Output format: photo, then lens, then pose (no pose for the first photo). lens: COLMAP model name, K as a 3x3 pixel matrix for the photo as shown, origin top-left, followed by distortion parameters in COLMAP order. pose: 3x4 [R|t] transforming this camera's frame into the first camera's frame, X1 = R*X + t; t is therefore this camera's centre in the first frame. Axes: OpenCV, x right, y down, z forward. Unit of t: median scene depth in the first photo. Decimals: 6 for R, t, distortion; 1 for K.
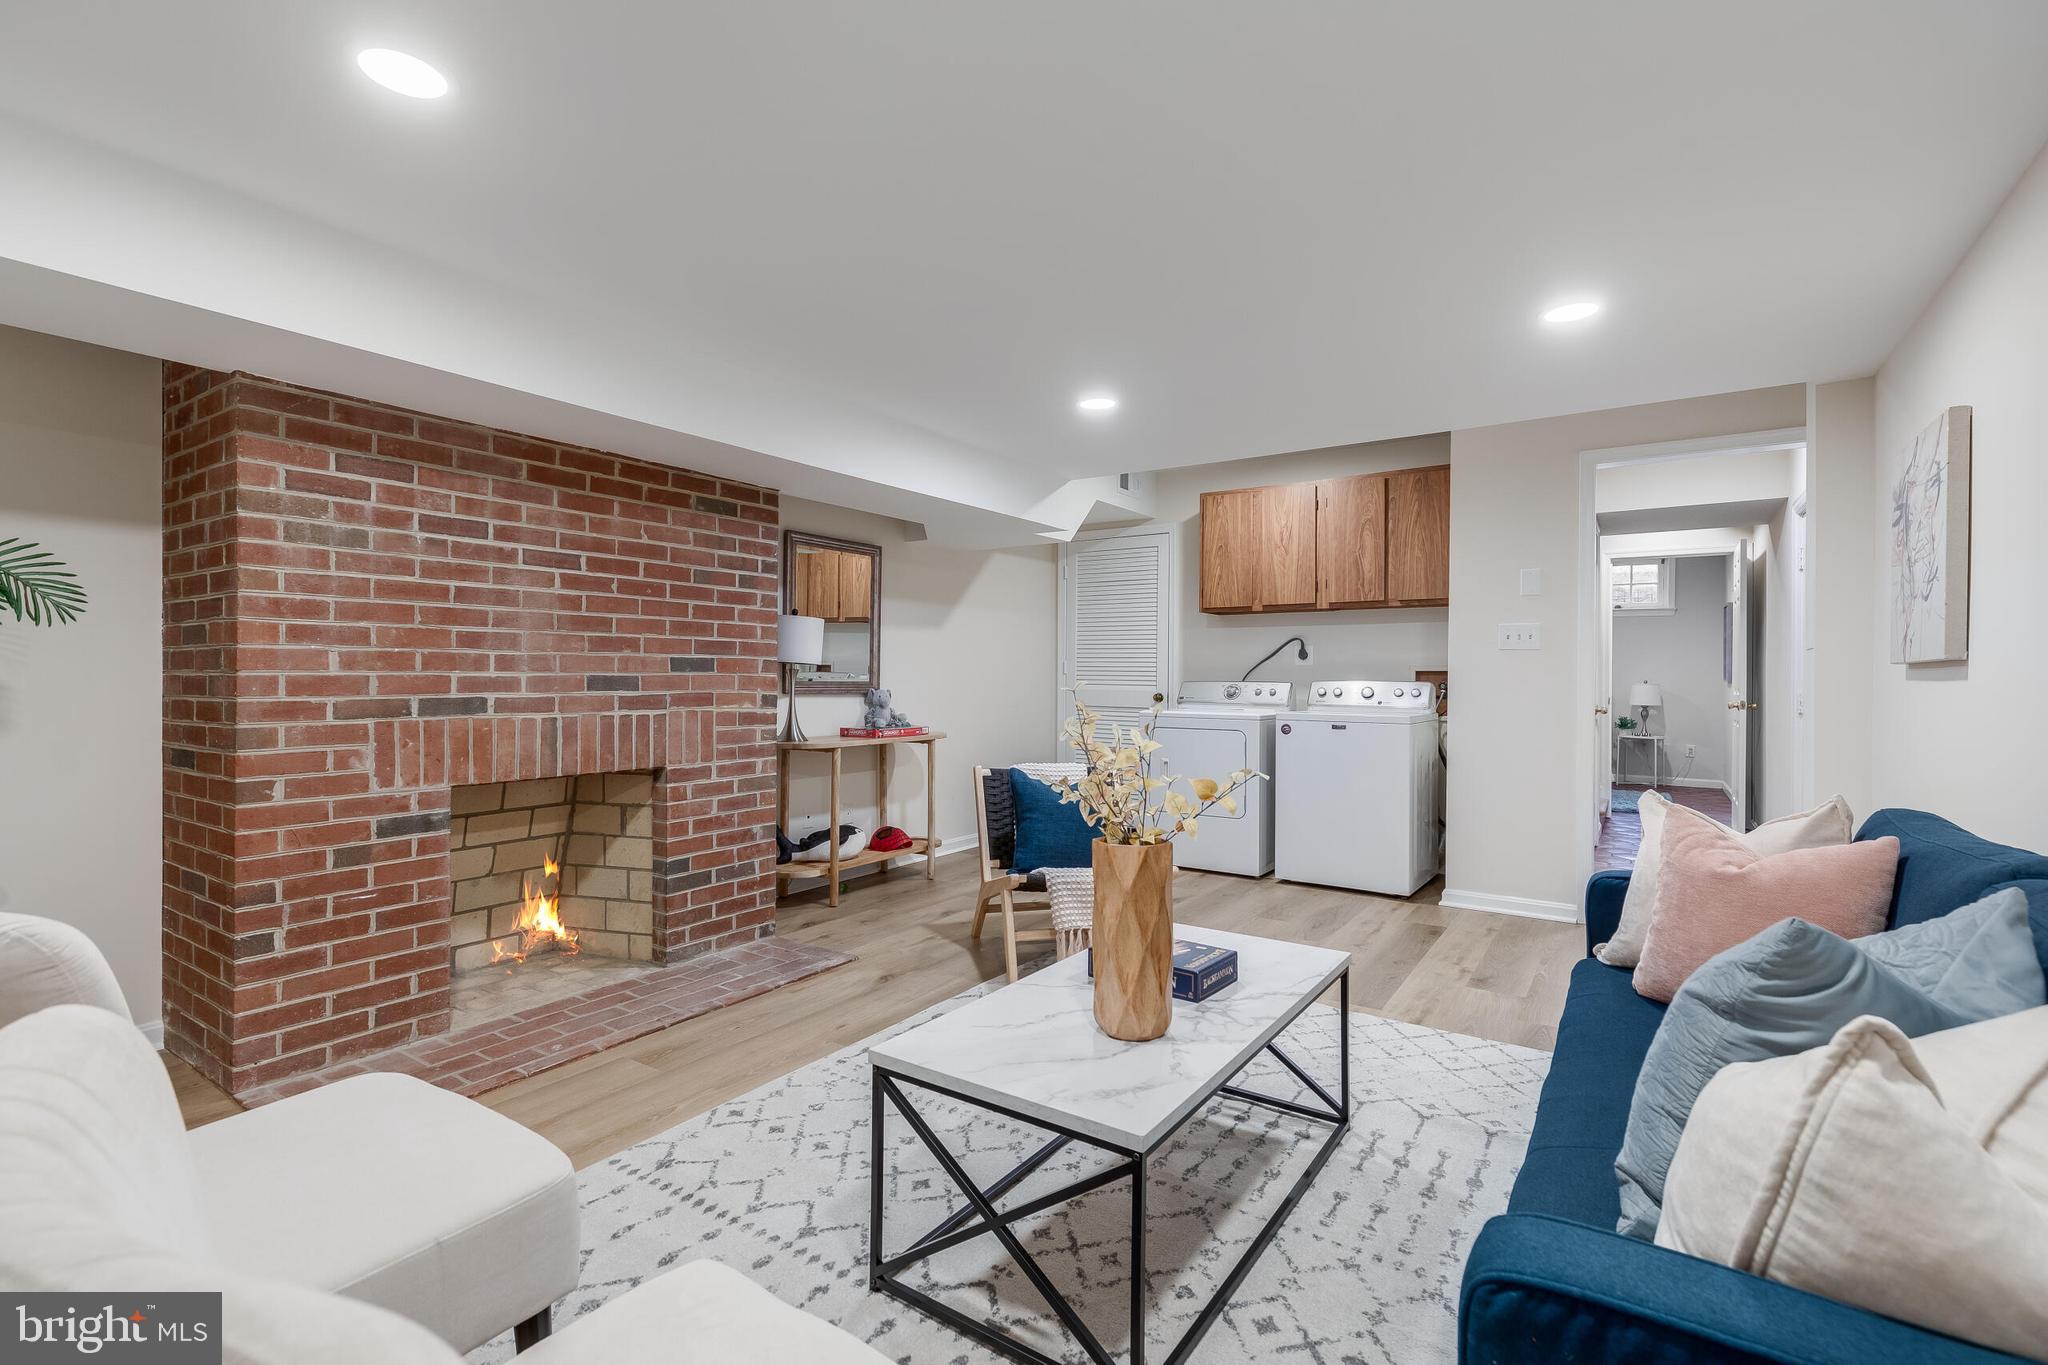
lens RADIAL K [[915.4, 0, 1018.4], [0, 915.4, 675.8], [0, 0, 1]] dist [0.005085, -0.000437]
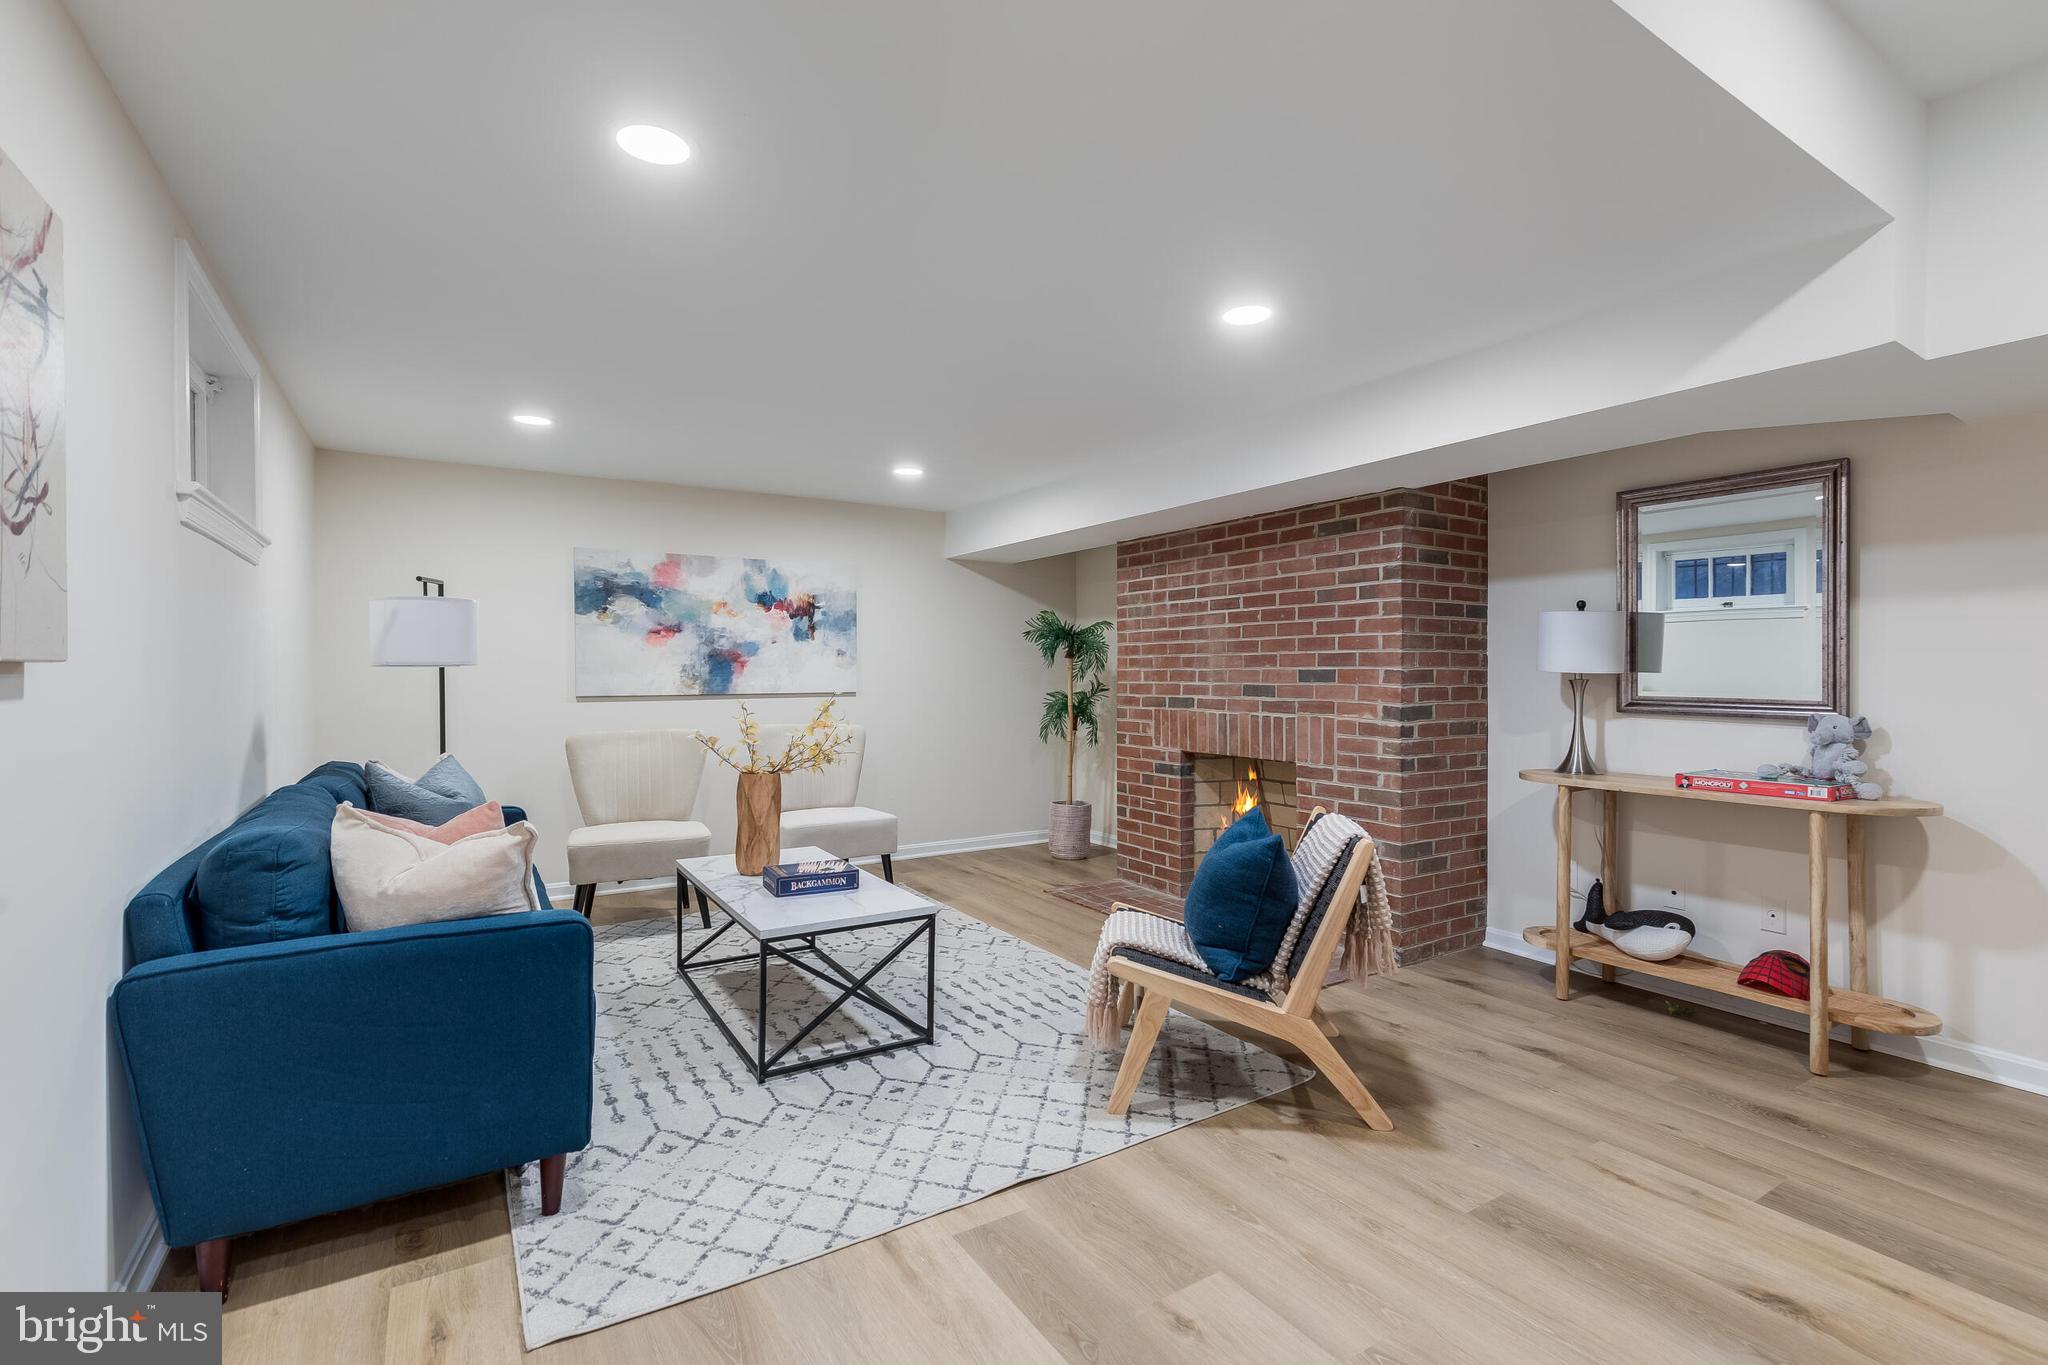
lens RADIAL K [[915.4, 0, 1029.4], [0, 915.4, 675.9], [0, 0, 1]] dist [0.005085, -0.000437]
pose [[-0.386426, -0.004951, -0.922307, 0.938801], [-0.005270, 0.999981, -0.003160, -0.007726], [0.922305, 0.003640, -0.386445, 1.278009]]
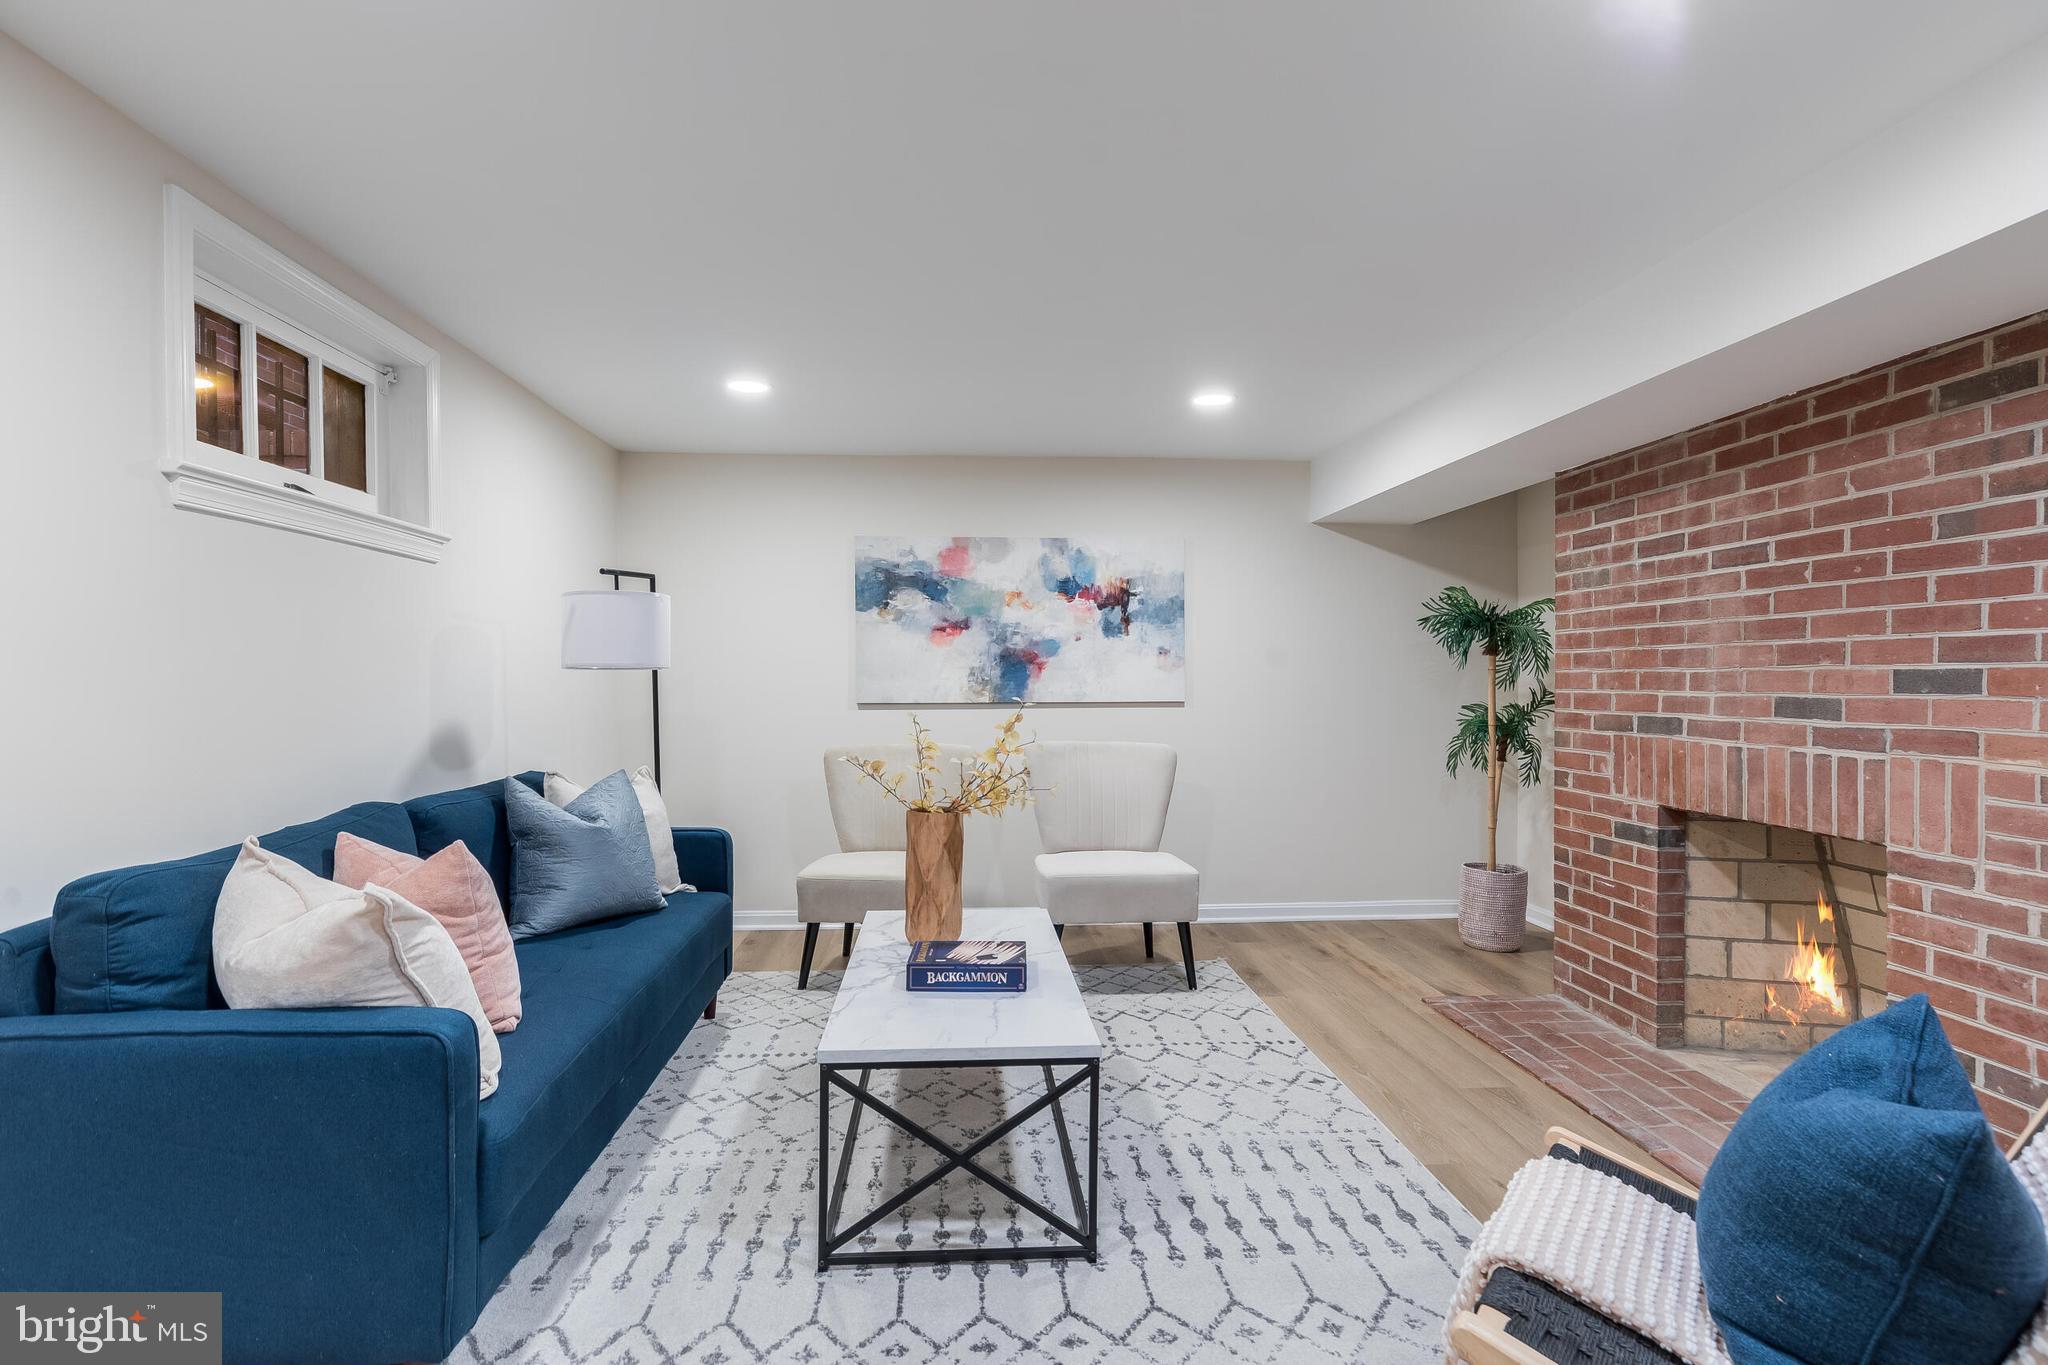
lens RADIAL K [[990.0, 0, 1028.5], [0, 990.0, 684.6], [0, 0, 1]] dist [-0.002045, -0.000928]
pose [[-0.774855, -0.003468, -0.632129, 0.554815], [-0.007345, 0.999967, 0.003517, -0.009276], [0.632096, 0.007368, -0.774855, 1.291710]]
